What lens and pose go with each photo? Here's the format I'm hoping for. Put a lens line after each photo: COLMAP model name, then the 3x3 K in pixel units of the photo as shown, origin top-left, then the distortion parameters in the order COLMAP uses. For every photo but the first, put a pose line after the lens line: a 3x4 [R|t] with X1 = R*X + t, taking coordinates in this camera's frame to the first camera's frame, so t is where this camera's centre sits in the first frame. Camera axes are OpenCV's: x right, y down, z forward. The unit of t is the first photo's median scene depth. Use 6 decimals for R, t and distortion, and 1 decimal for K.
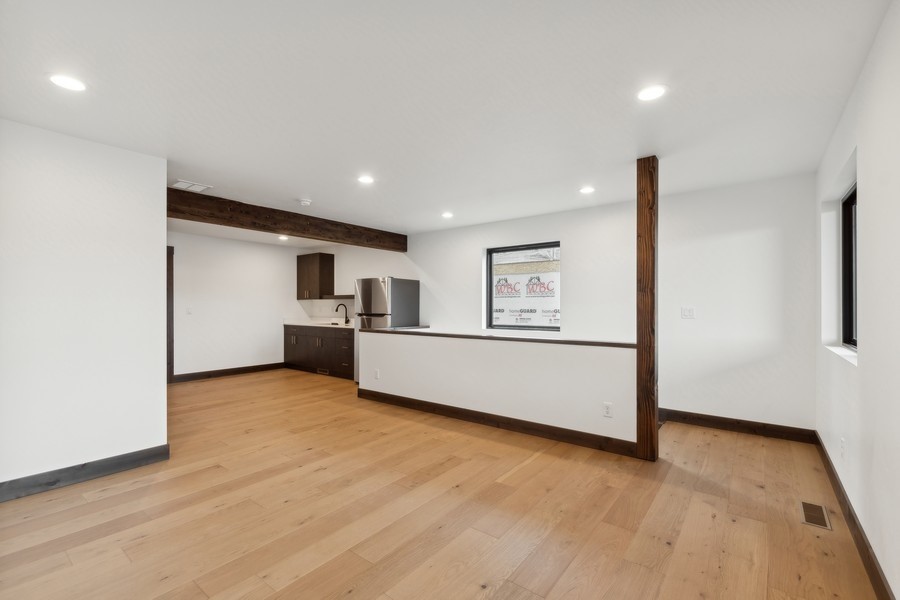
lens RADIAL K [[373.9, 0, 451.0], [0, 373.9, 316.6], [0, 0, 1]] dist [0.000009, -0.000017]
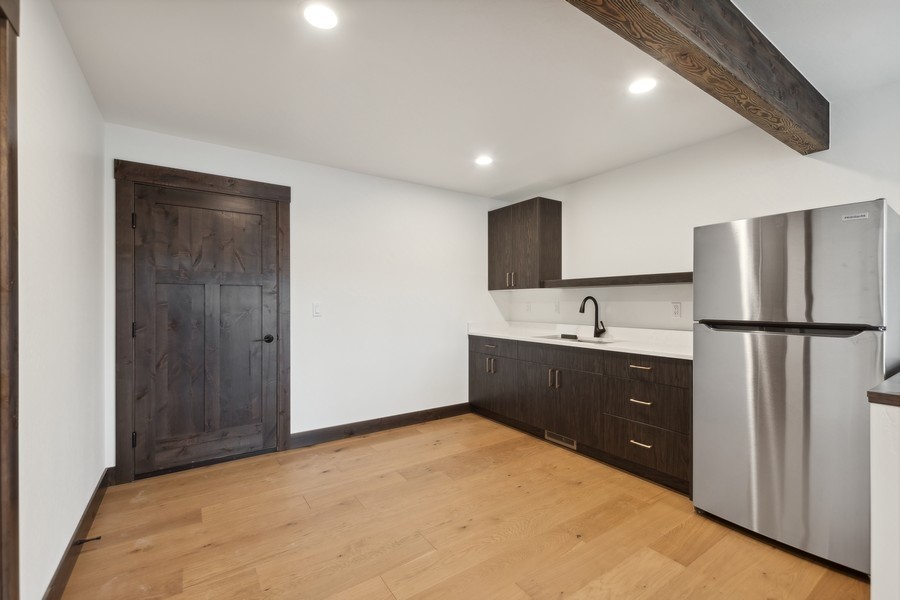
lens RADIAL K [[386.6, 0, 449.8], [0, 386.6, 306.5], [0, 0, 1]] dist [0.000195, 0.000006]
pose [[0.958305, 0.000332, -0.285746, -0.311035], [0.000595, 0.999995, 0.003155, -0.022423], [0.285745, -0.003193, 0.958300, 0.446639]]
